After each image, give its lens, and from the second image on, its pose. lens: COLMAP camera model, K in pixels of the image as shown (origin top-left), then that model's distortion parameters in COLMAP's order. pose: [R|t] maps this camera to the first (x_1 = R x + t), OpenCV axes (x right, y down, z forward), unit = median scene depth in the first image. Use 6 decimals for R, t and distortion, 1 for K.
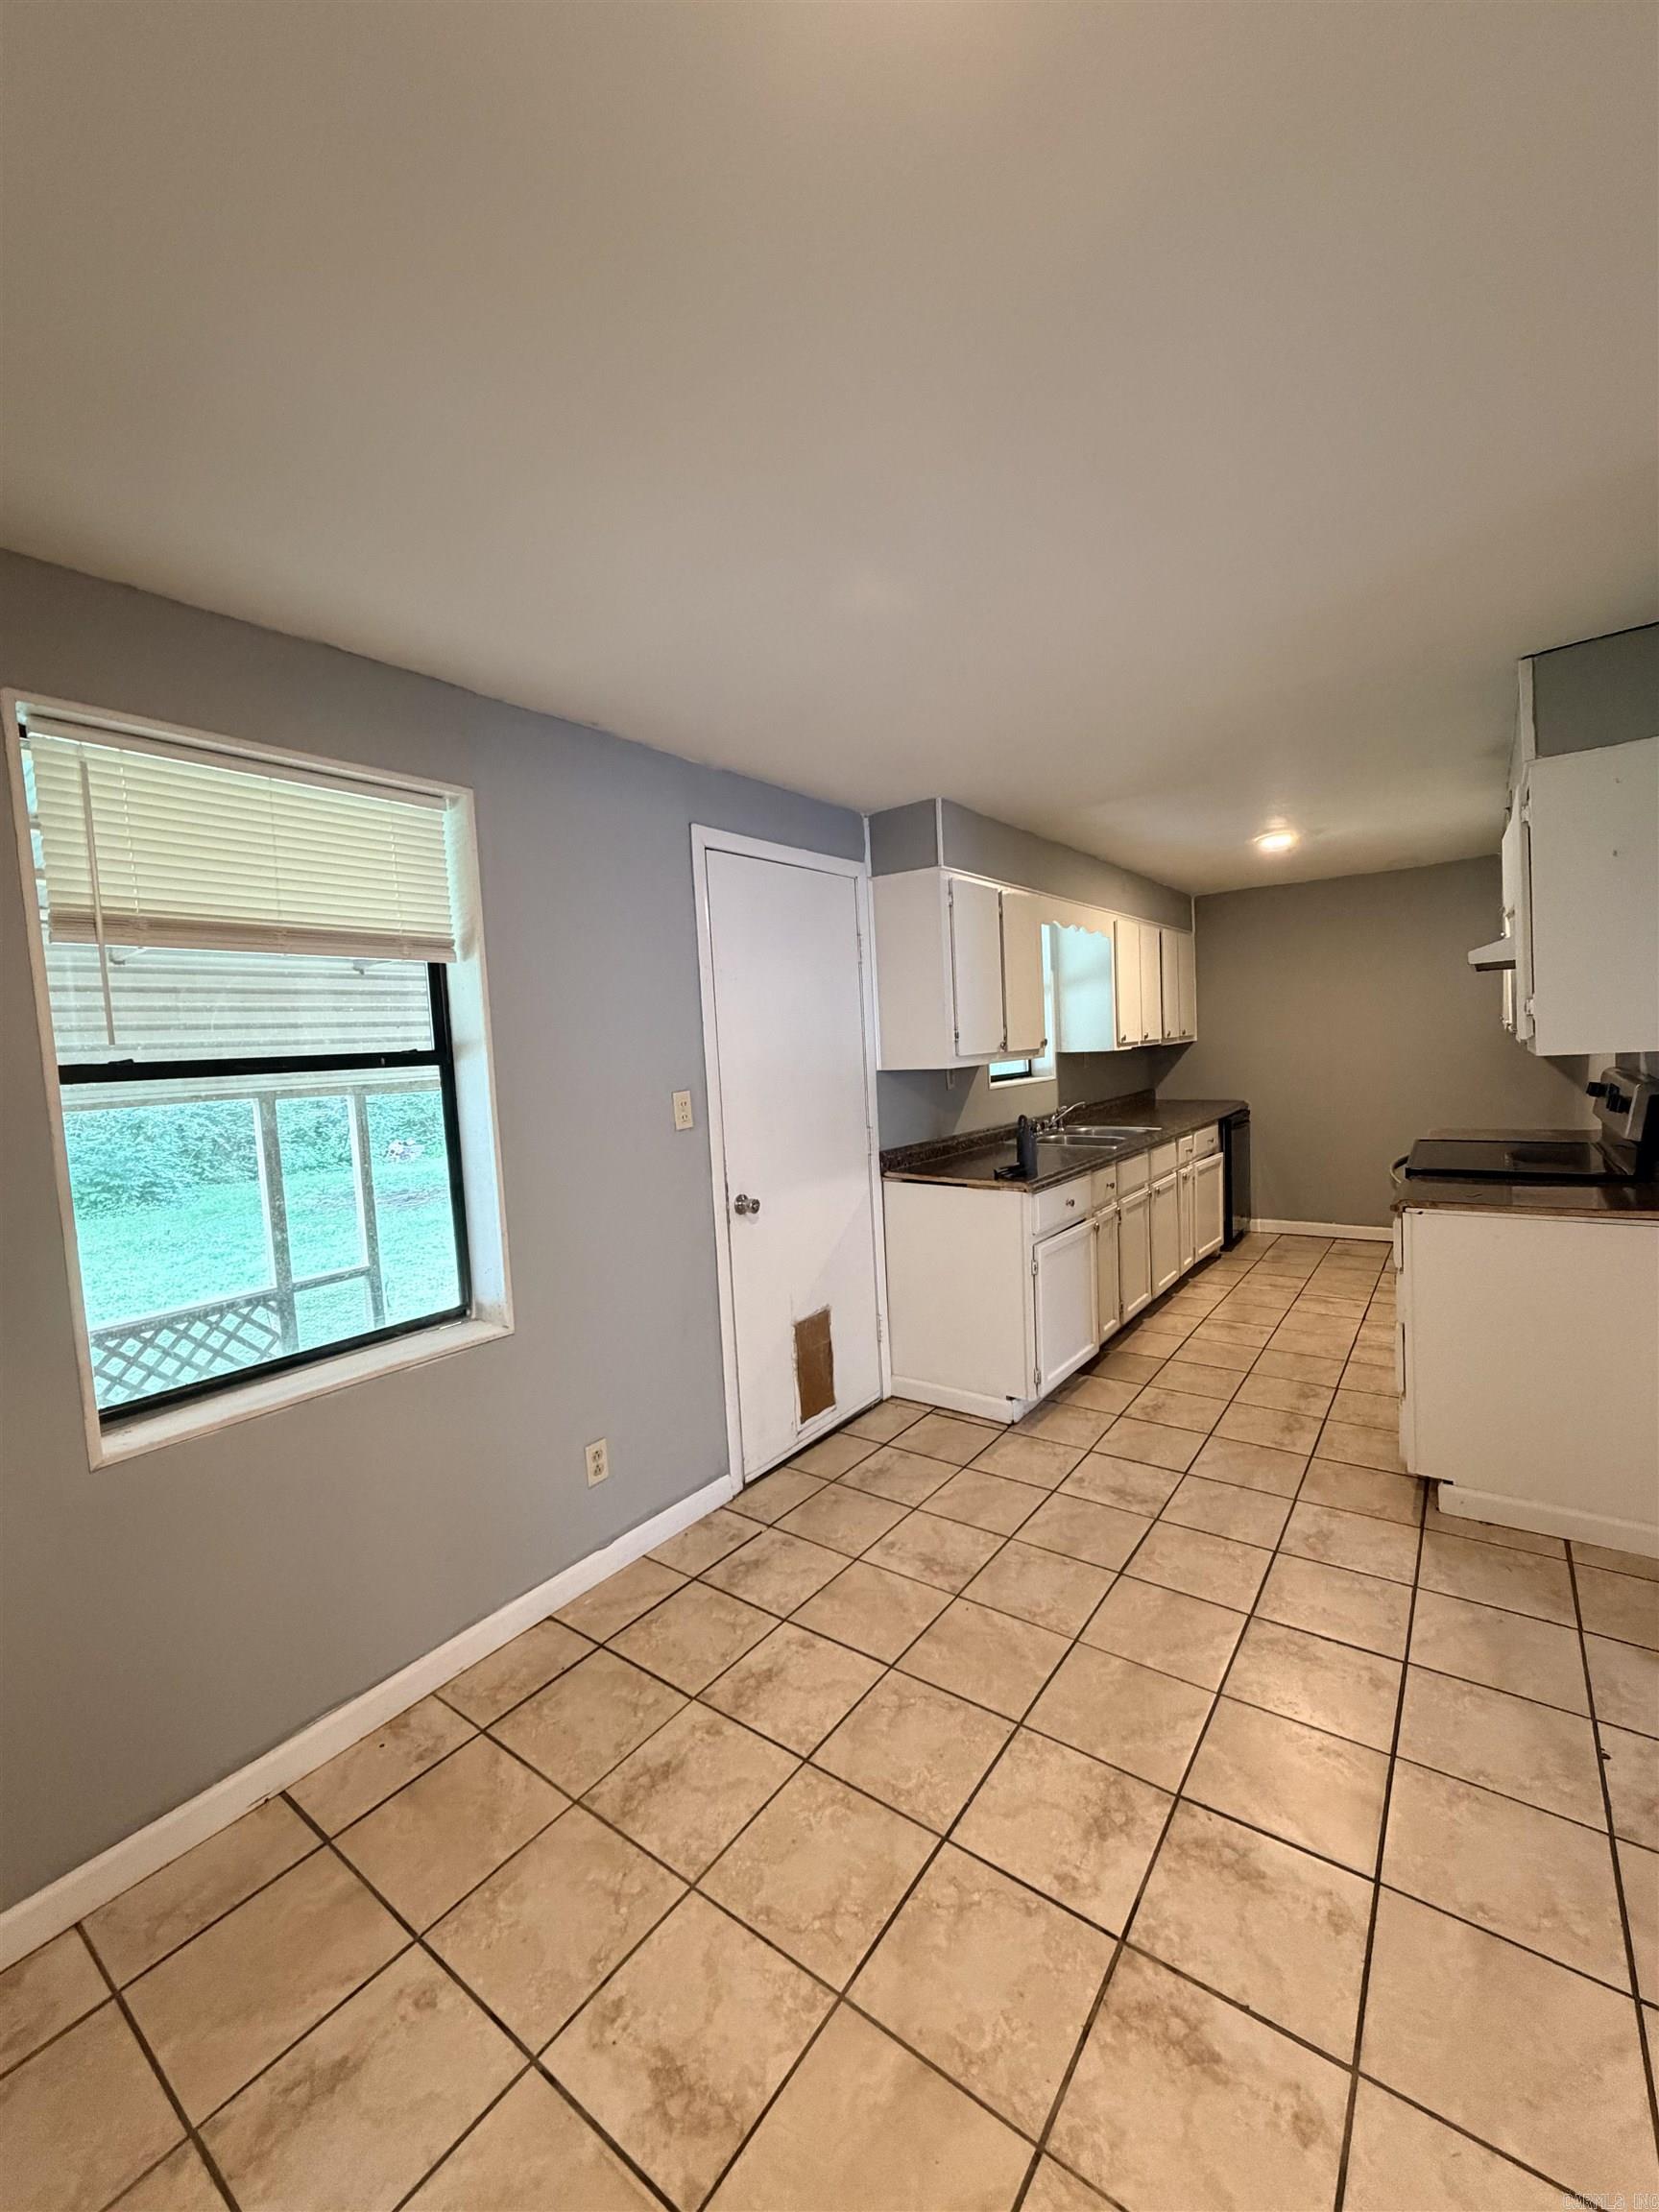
lens RADIAL K [[882.6, 0, 830.1], [0, 882.6, 1094.3], [0, 0, 1]] dist [0.001706, -0.000228]
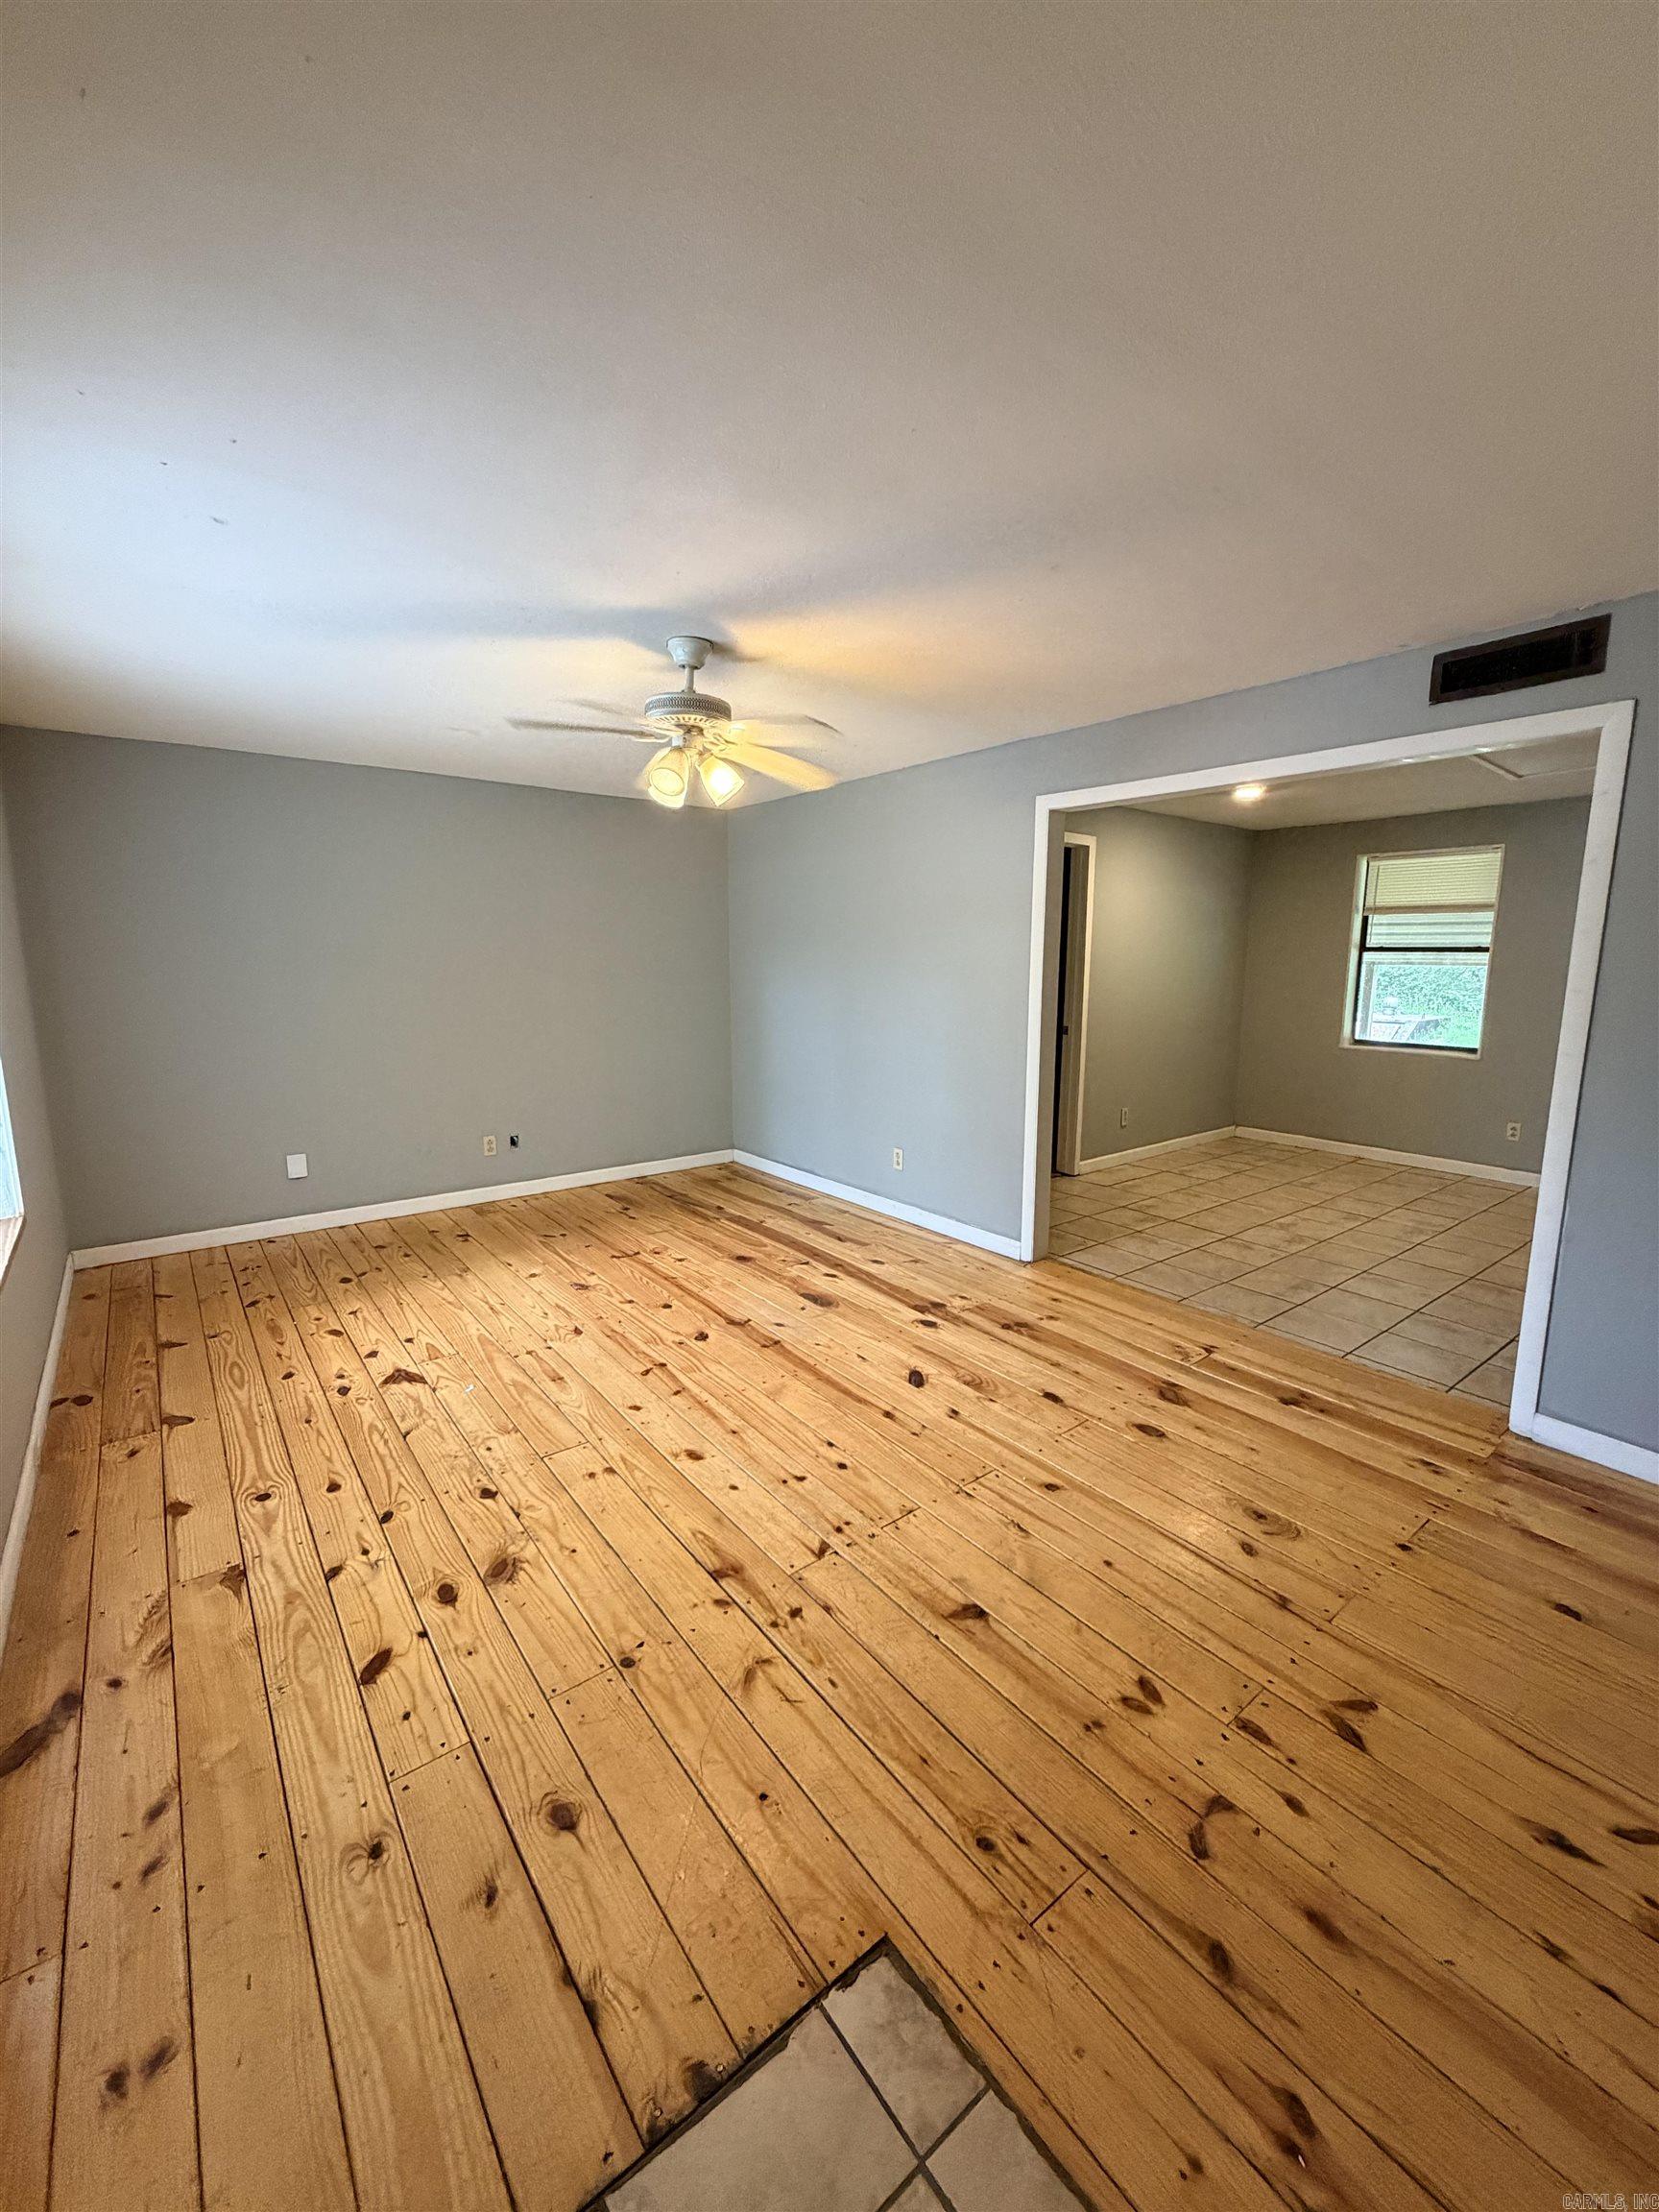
lens RADIAL K [[882.6, 0, 829.5], [0, 882.6, 1097.5], [0, 0, 1]] dist [0.001706, -0.000228]
pose [[-0.268329, 0.211832, -0.939748, 1.724792], [-0.042960, 0.971921, 0.231351, -0.091379], [0.962369, 0.102450, -0.251694, -0.102526]]
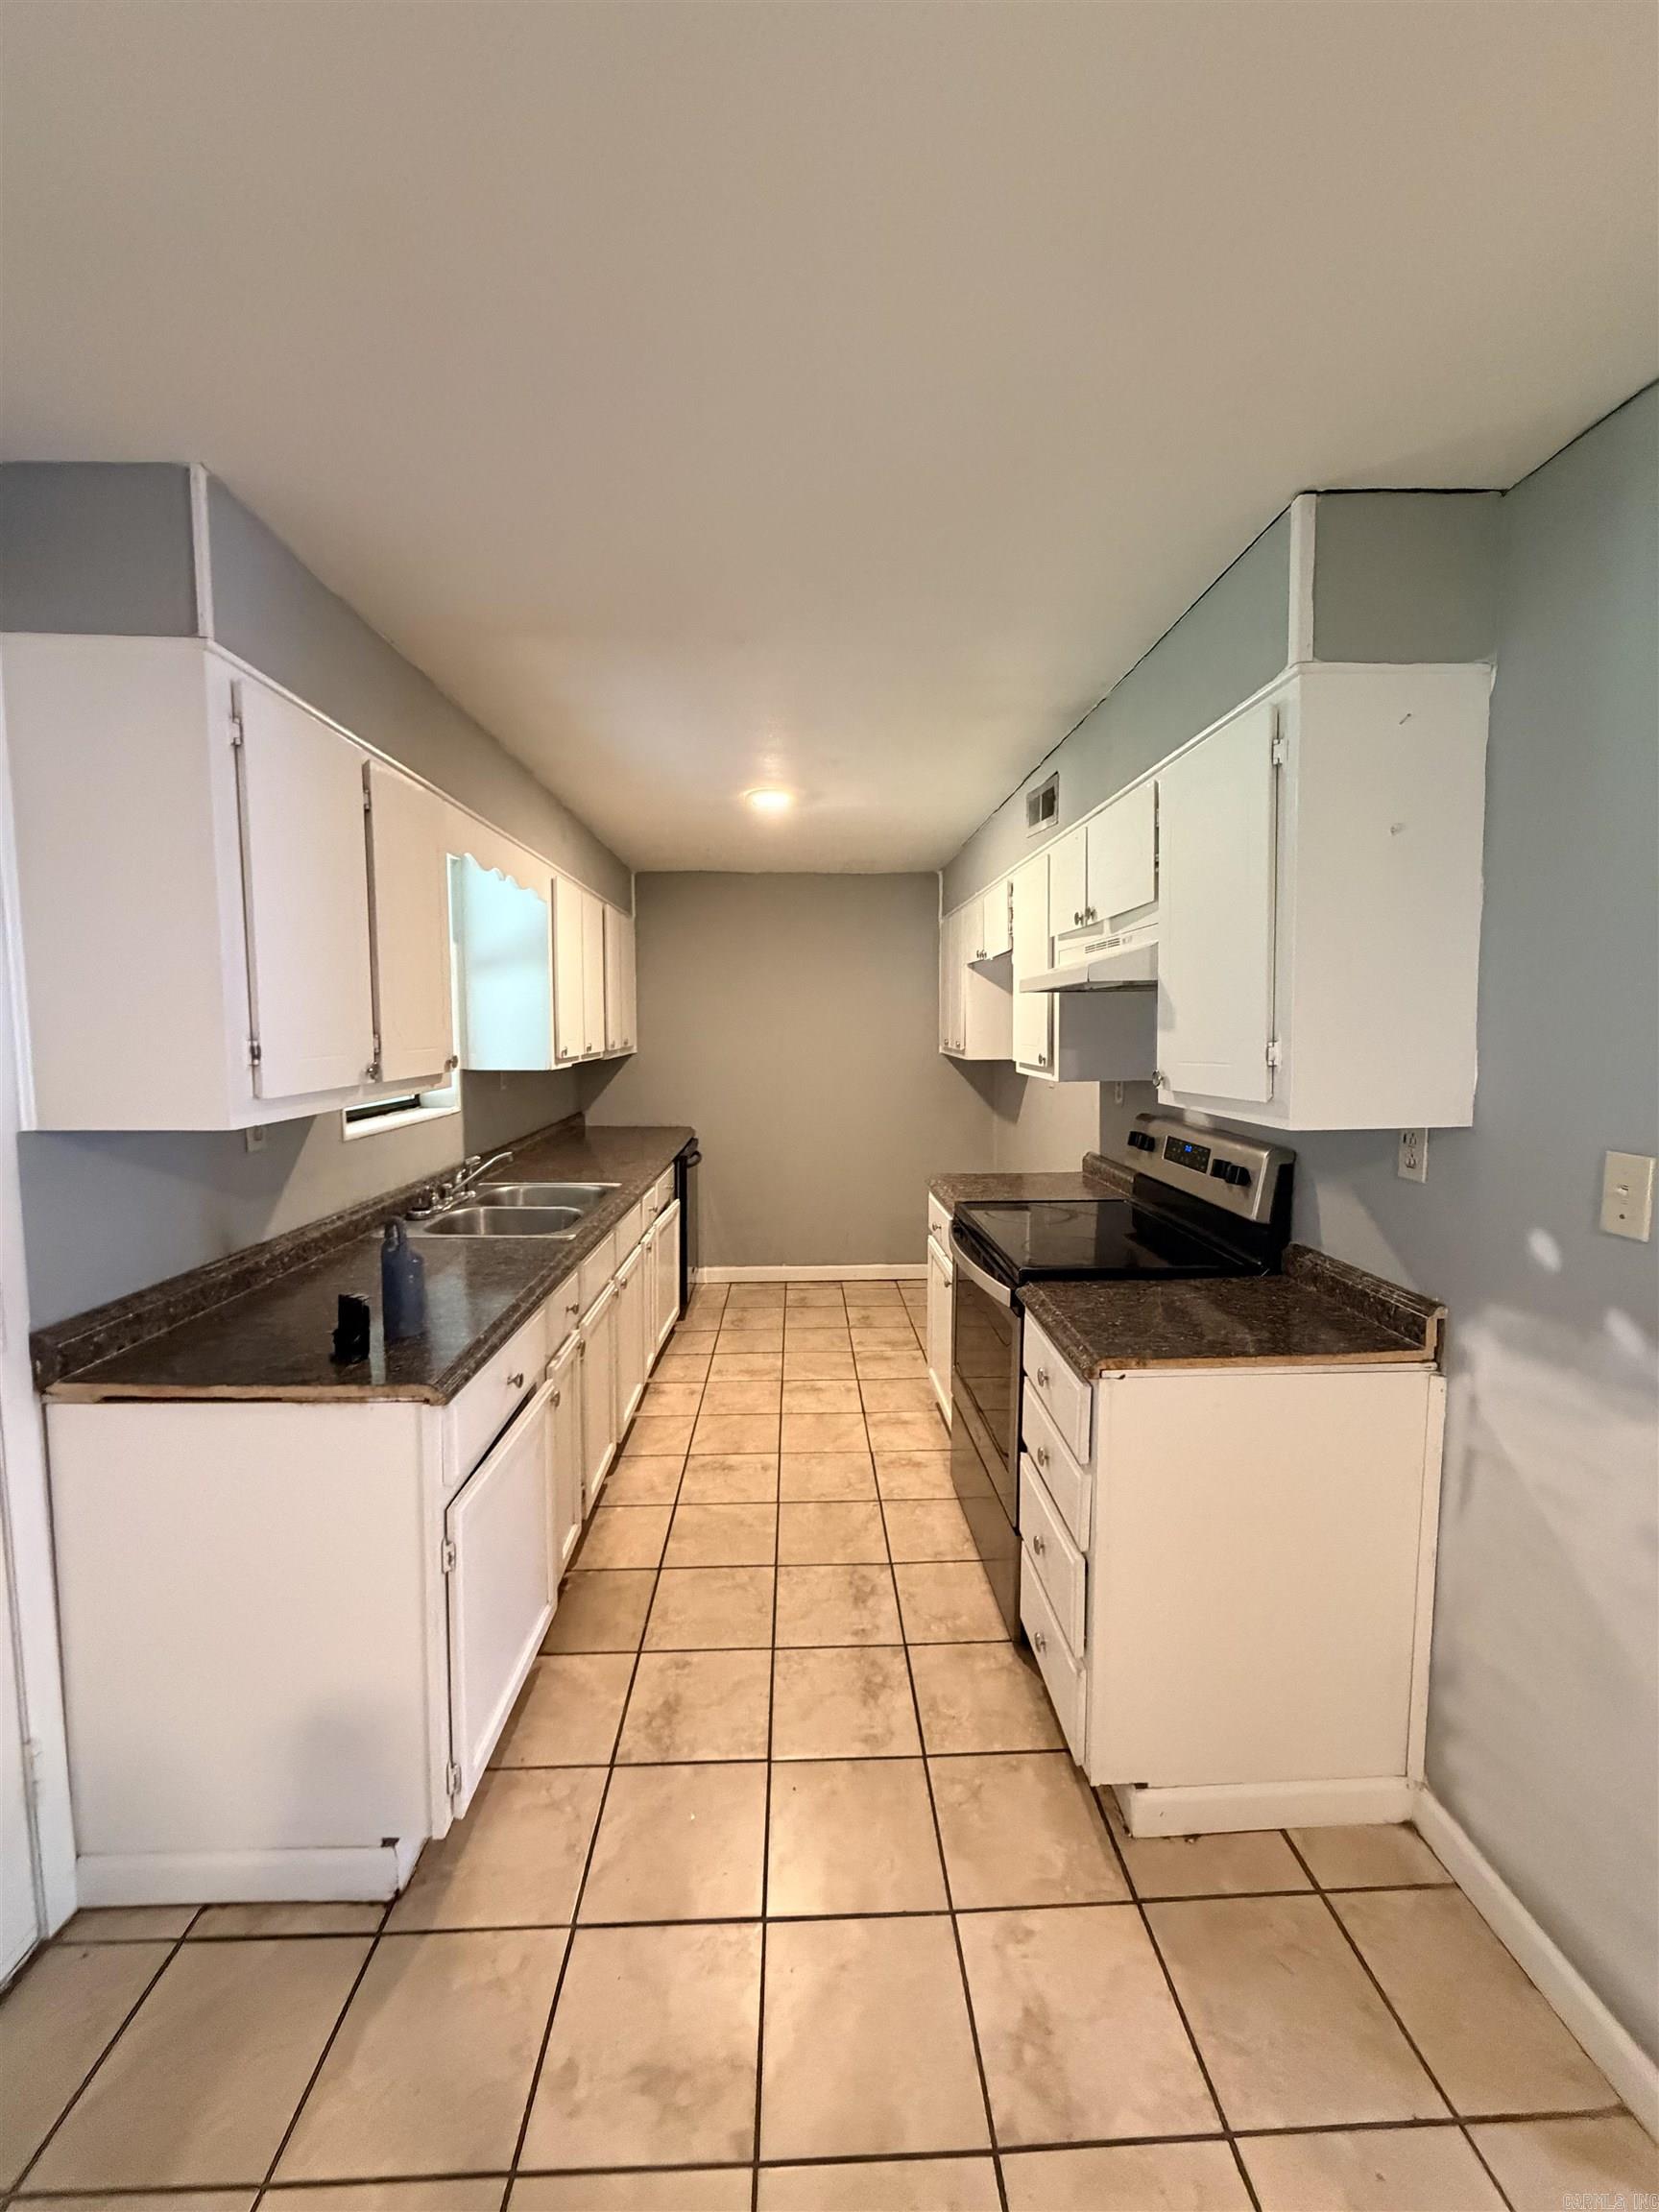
lens RADIAL K [[882.6, 0, 831.5], [0, 882.6, 1098.1], [0, 0, 1]] dist [0.001706, -0.000228]
pose [[0.777791, -0.001631, 0.628521, 0.093642], [-0.004172, 0.999961, 0.007757, -0.050065], [-0.628509, -0.008656, 0.777754, 0.499432]]
